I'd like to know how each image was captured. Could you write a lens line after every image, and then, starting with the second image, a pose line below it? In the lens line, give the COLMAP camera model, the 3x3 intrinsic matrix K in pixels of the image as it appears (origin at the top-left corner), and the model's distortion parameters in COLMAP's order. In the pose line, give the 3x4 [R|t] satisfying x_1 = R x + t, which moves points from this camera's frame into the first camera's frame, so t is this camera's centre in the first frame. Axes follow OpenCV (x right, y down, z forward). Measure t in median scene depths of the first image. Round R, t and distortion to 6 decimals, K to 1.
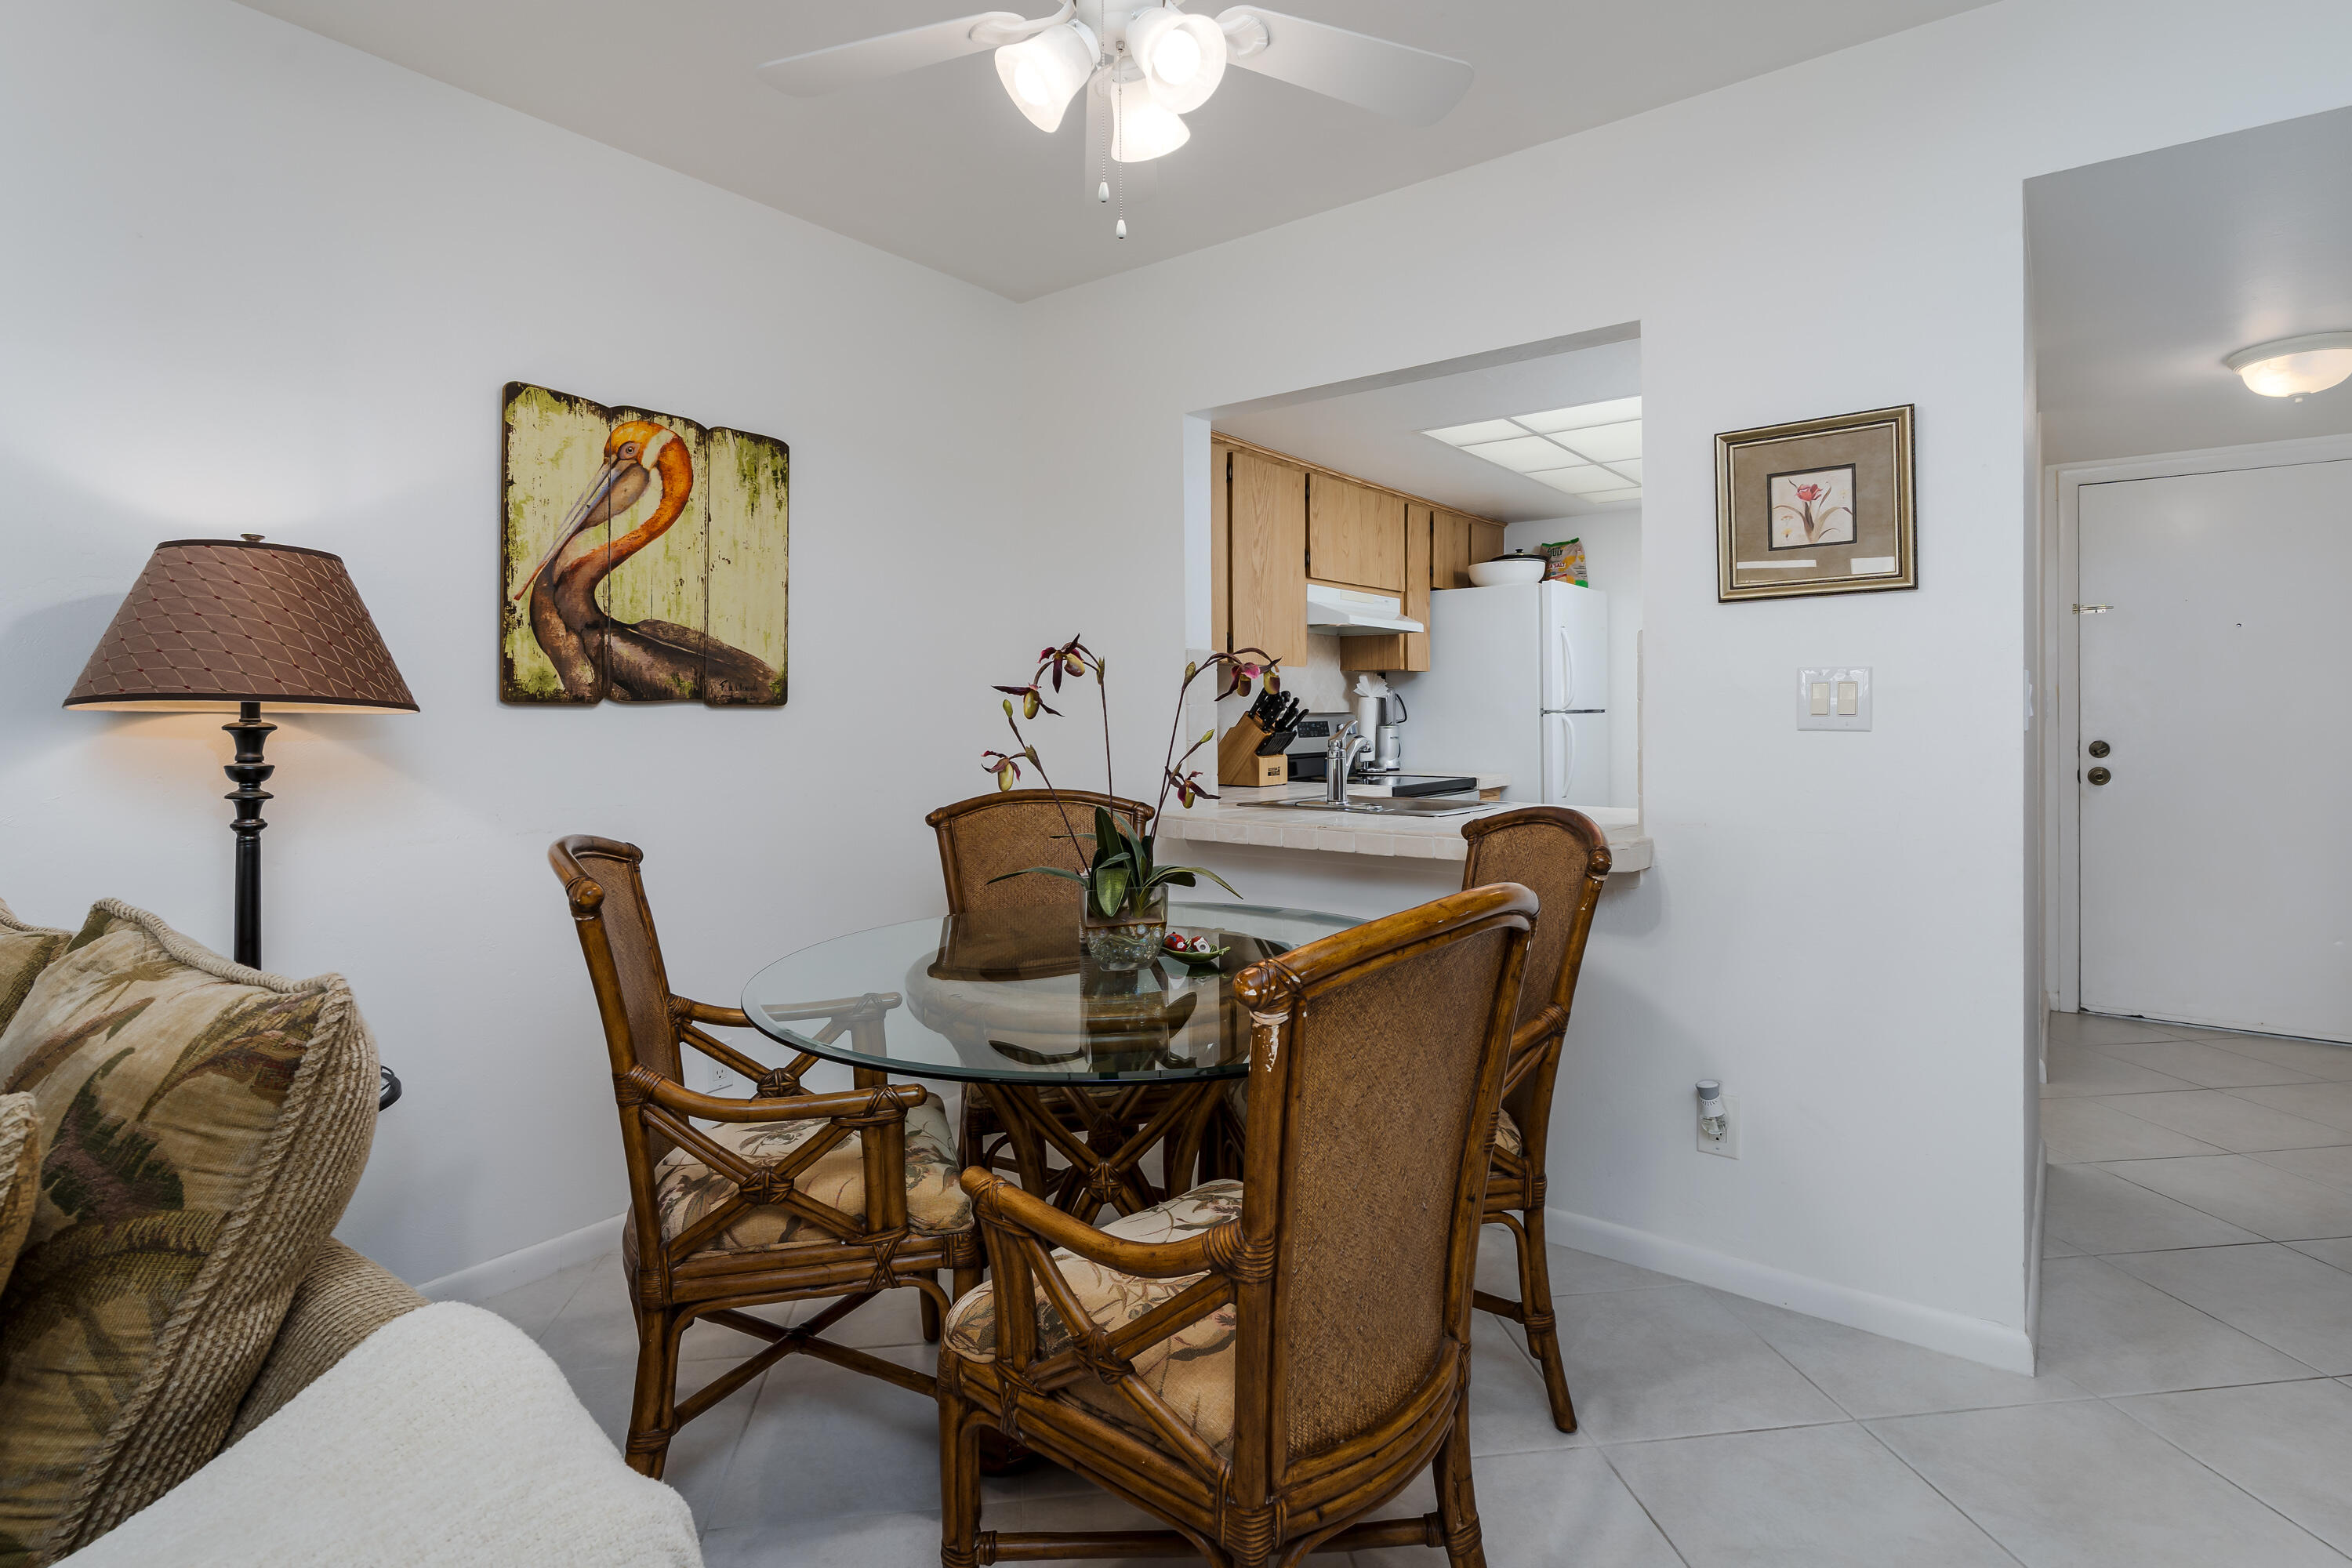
lens RADIAL K [[1157.1, 0, 1169.1], [0, 1157.1, 714.4], [0, 0, 1]] dist [-0.000906, 0.000784]
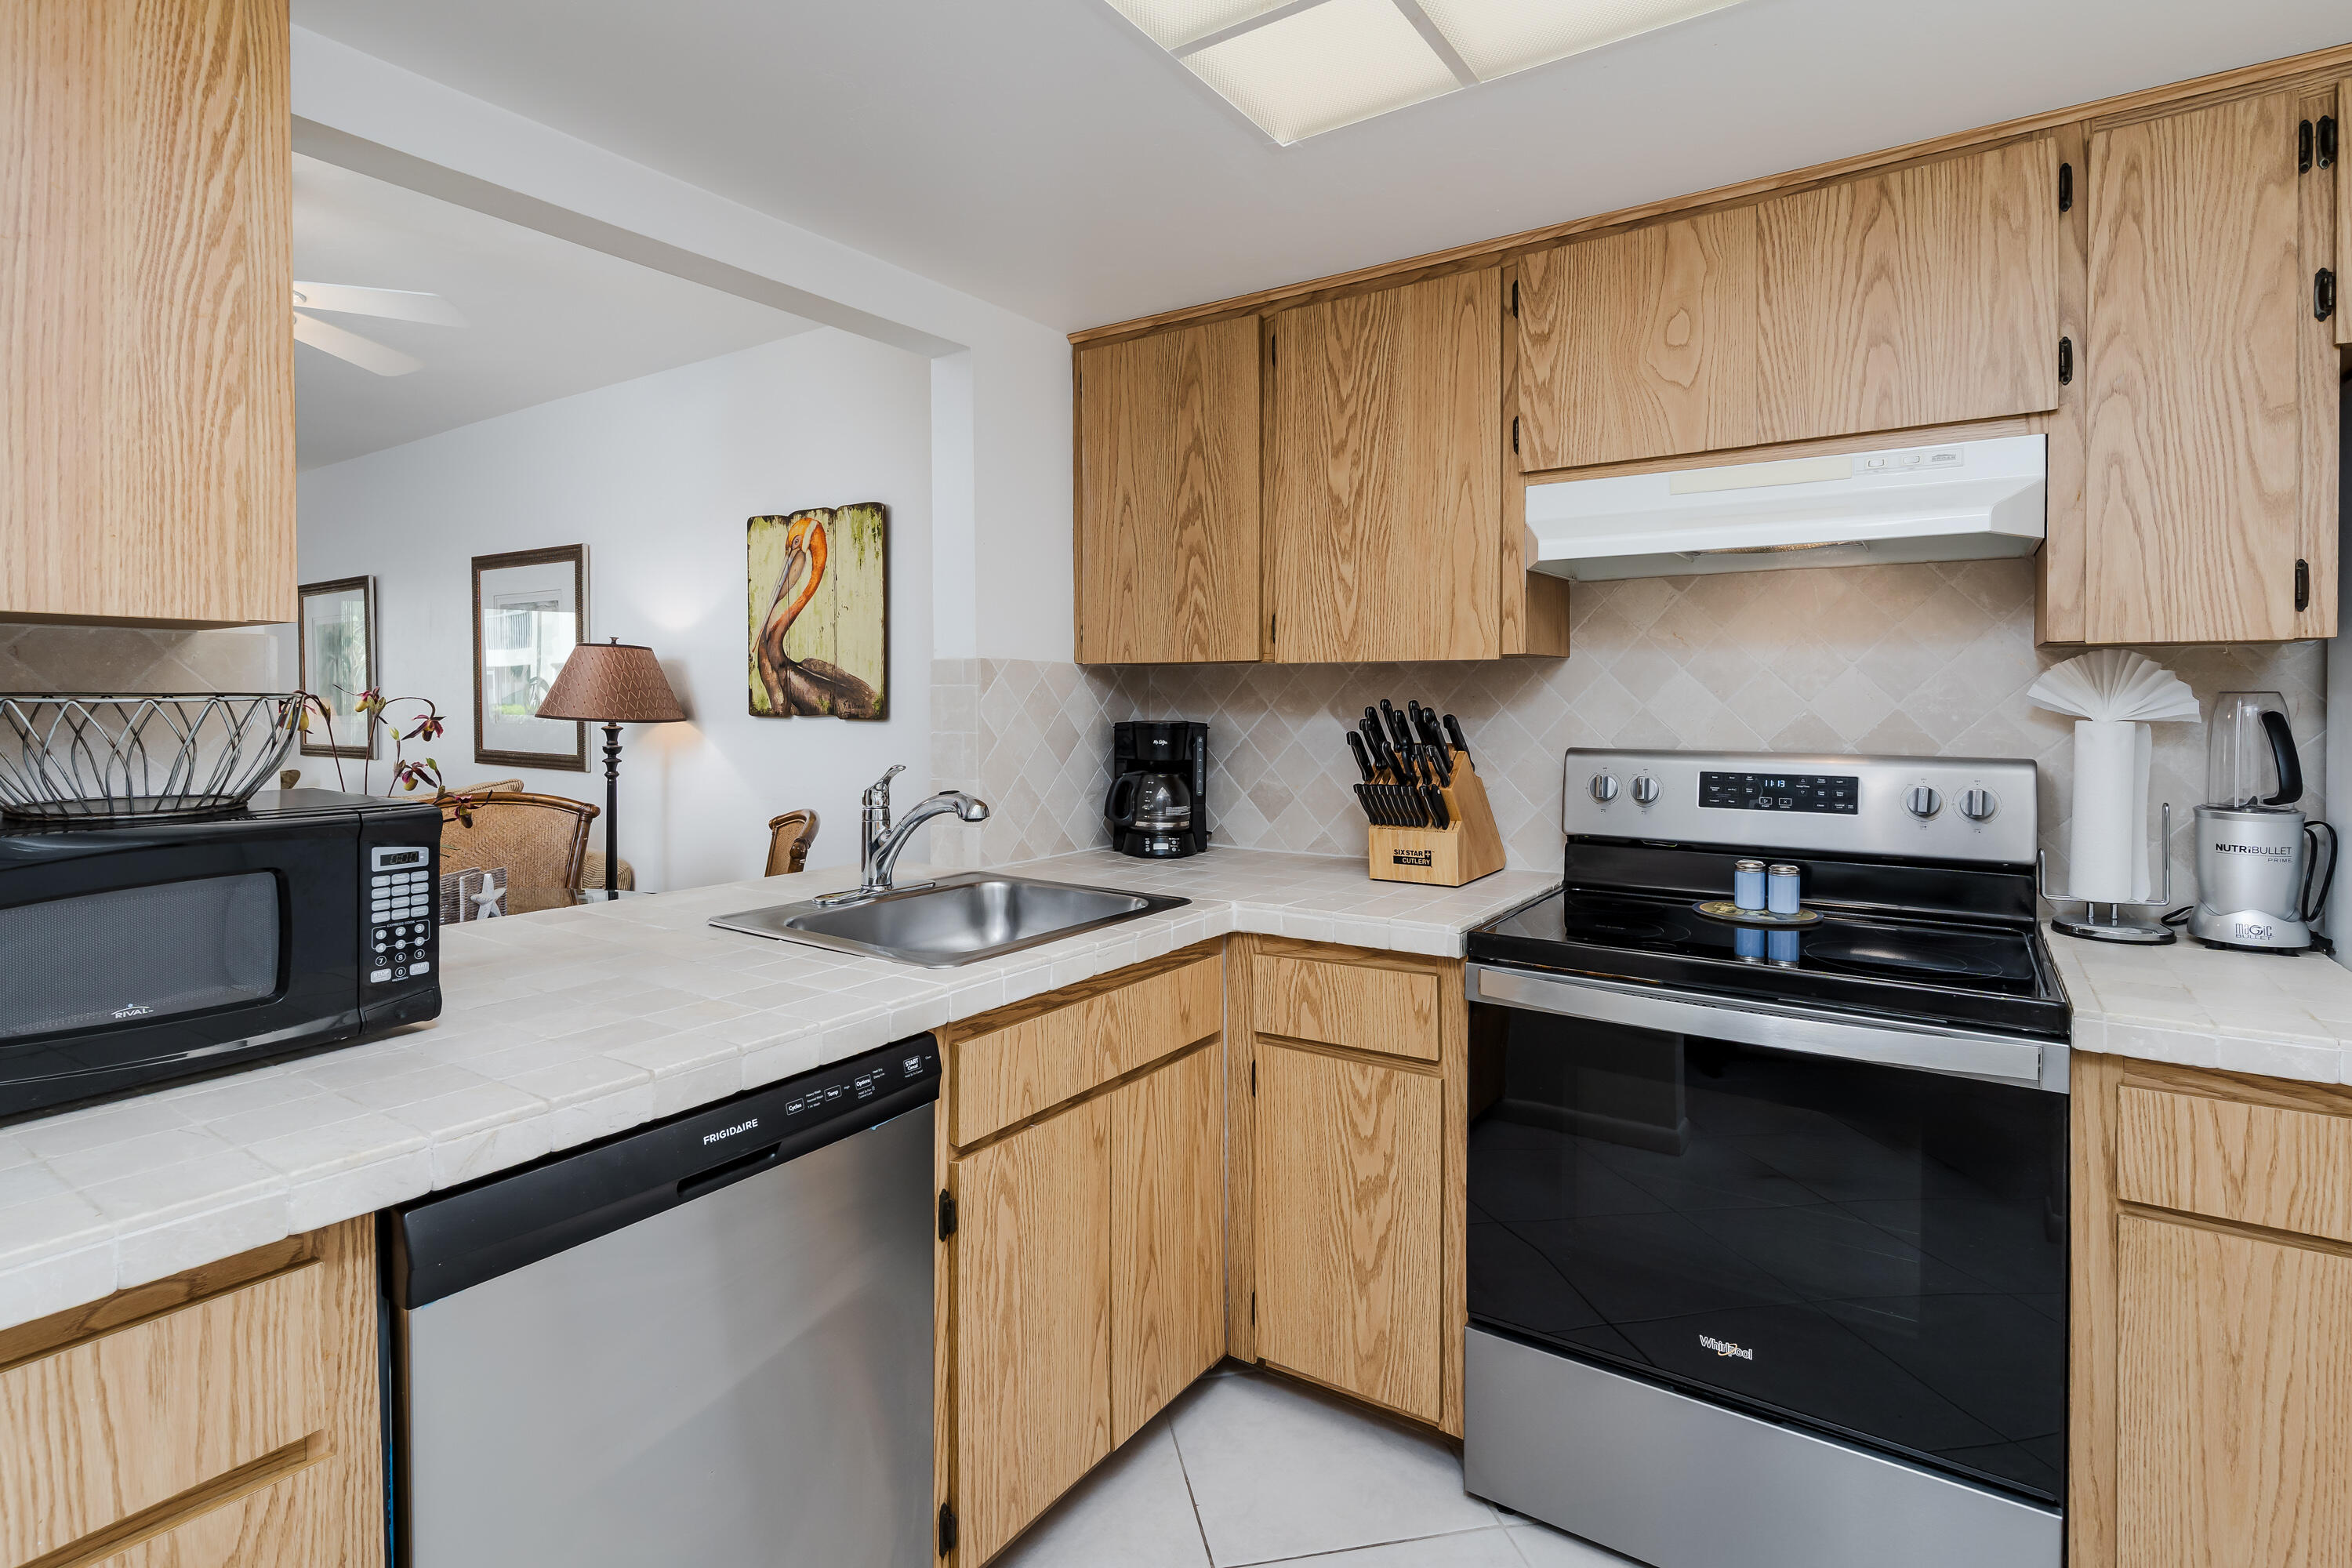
lens RADIAL K [[1157.1, 0, 1169.1], [0, 1157.1, 714.4], [0, 0, 1]] dist [-0.000906, 0.000784]
pose [[0.057971, 0.020158, -0.998115, 0.964072], [-0.003870, 0.999793, 0.019967, -0.042165], [0.998311, 0.002706, 0.058037, 1.326180]]
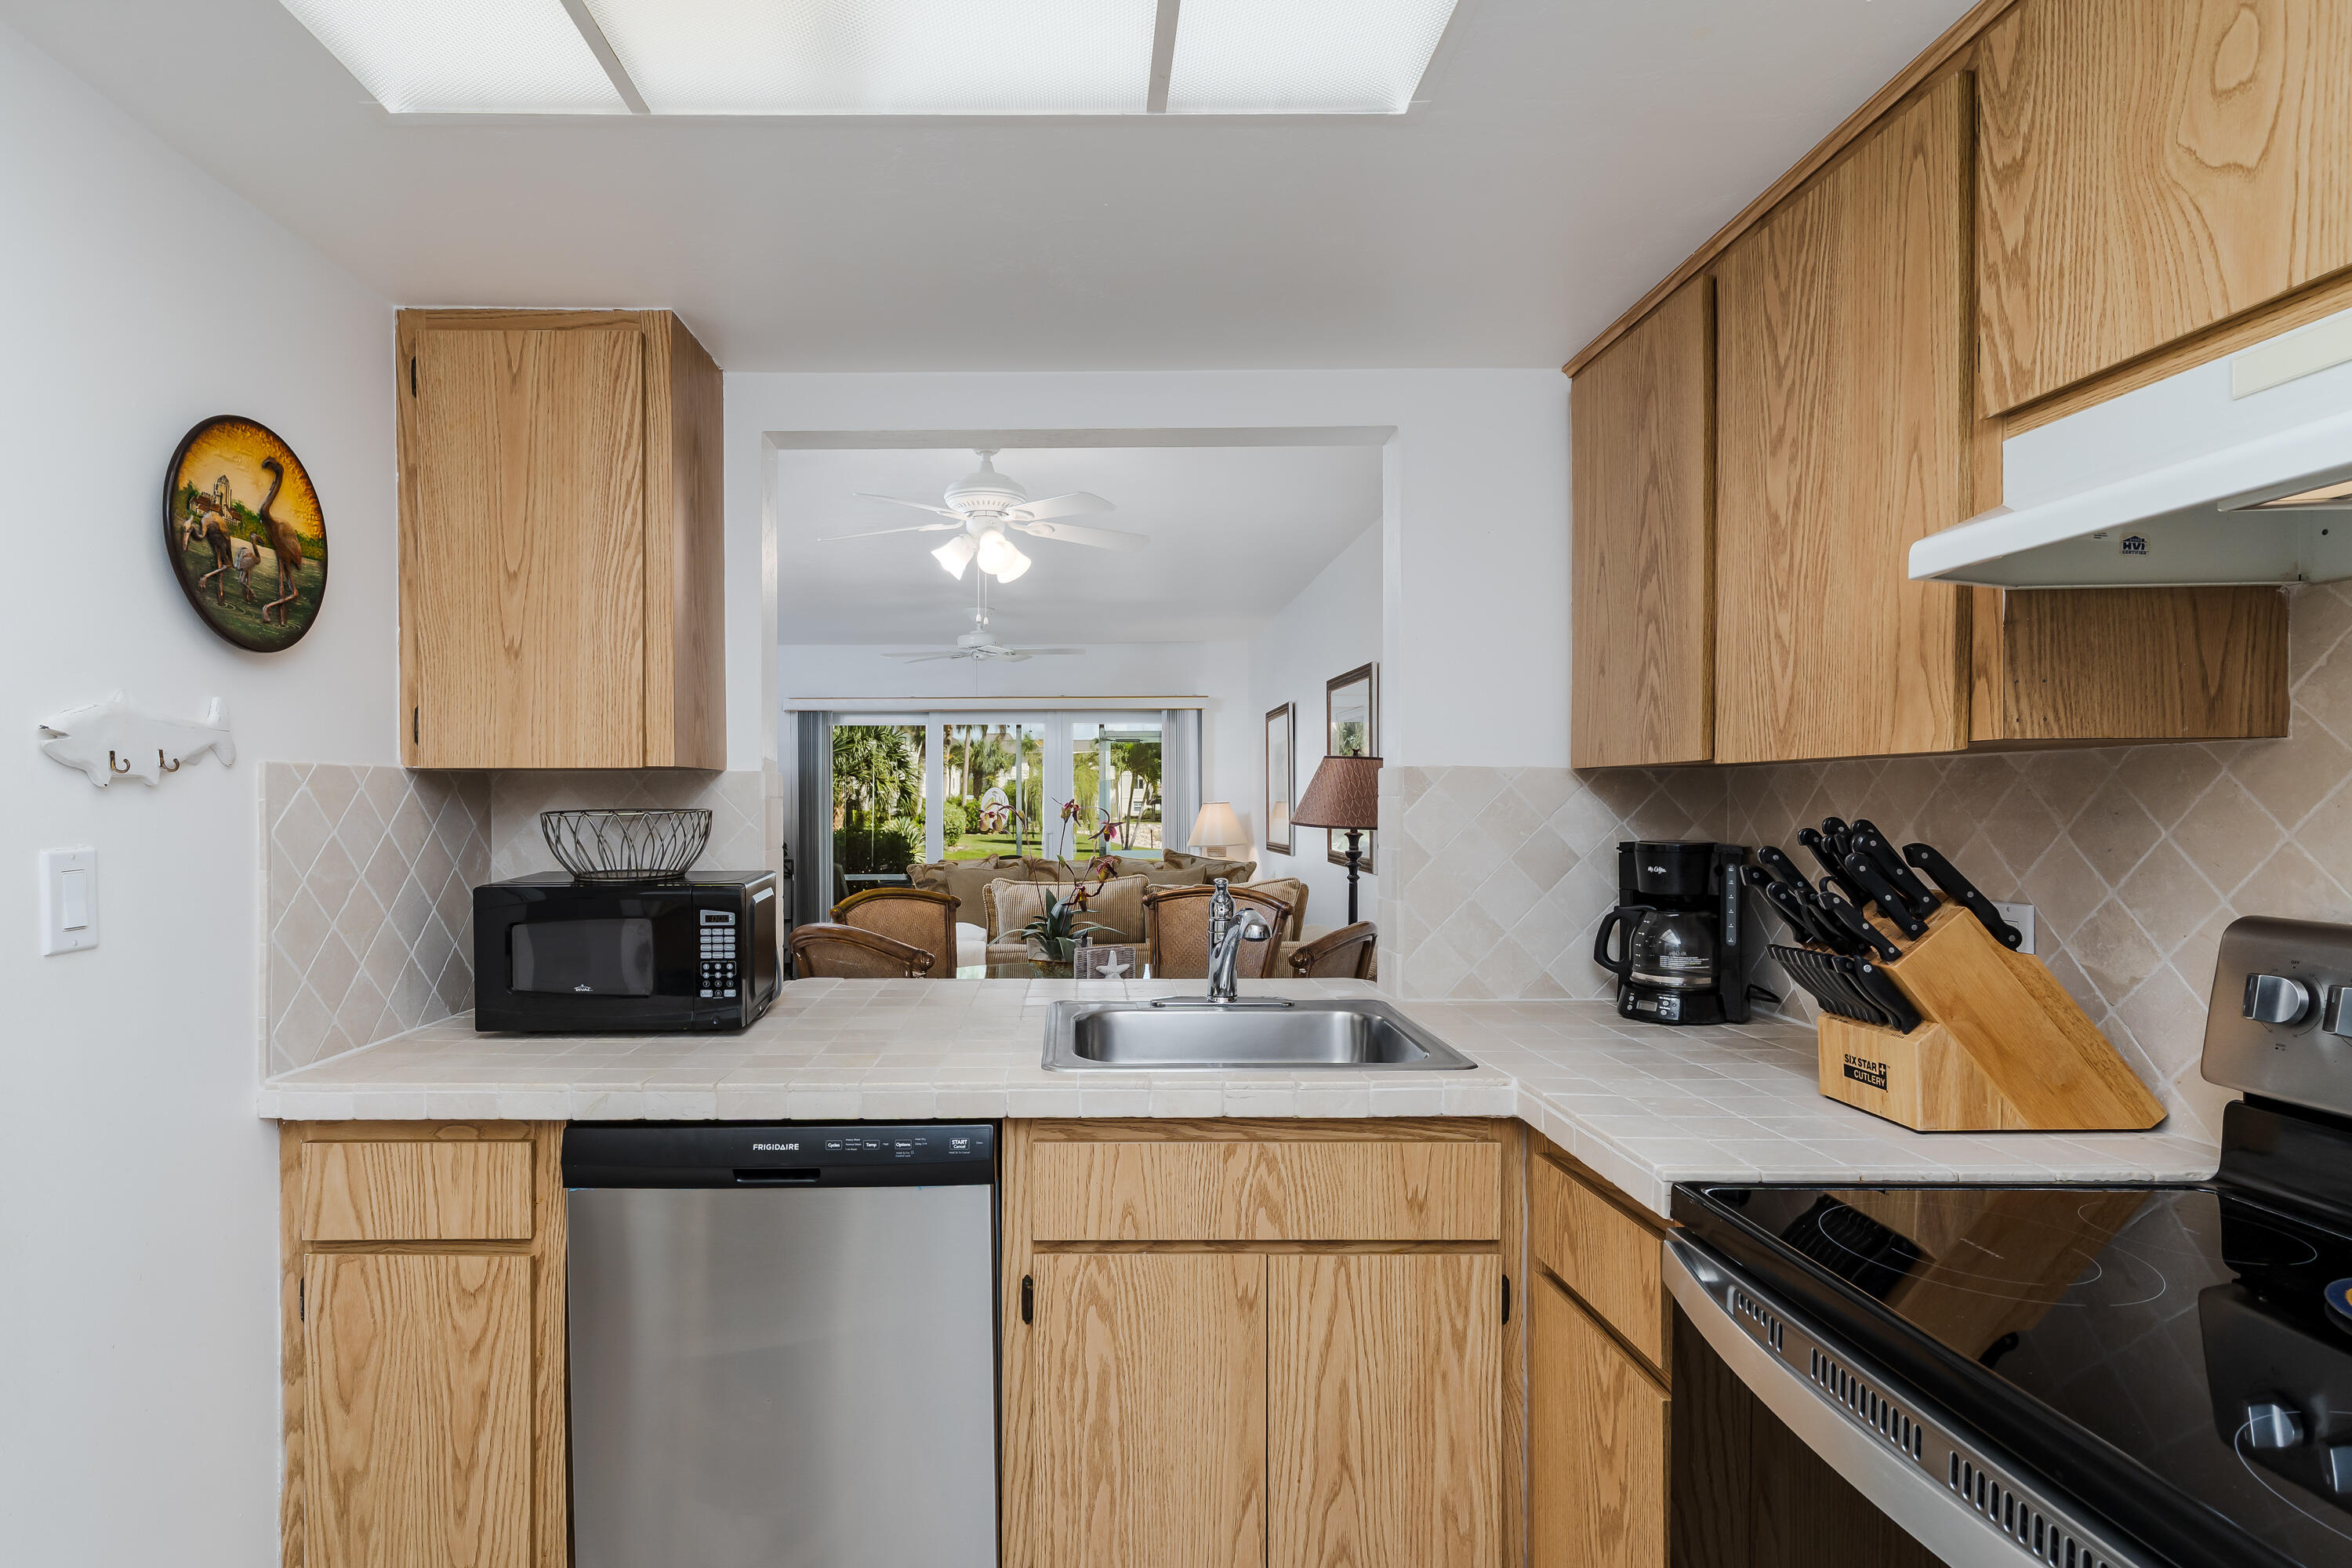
lens RADIAL K [[1195.6, 0, 1059.4], [0, 1195.6, 814.4], [0, 0, 1]] dist [0.000676, -0.000104]
pose [[-0.796217, 0.014008, -0.604848, 0.755617], [0.004269, 0.999837, 0.017535, -0.049609], [0.604996, 0.011380, -0.796147, 1.759322]]
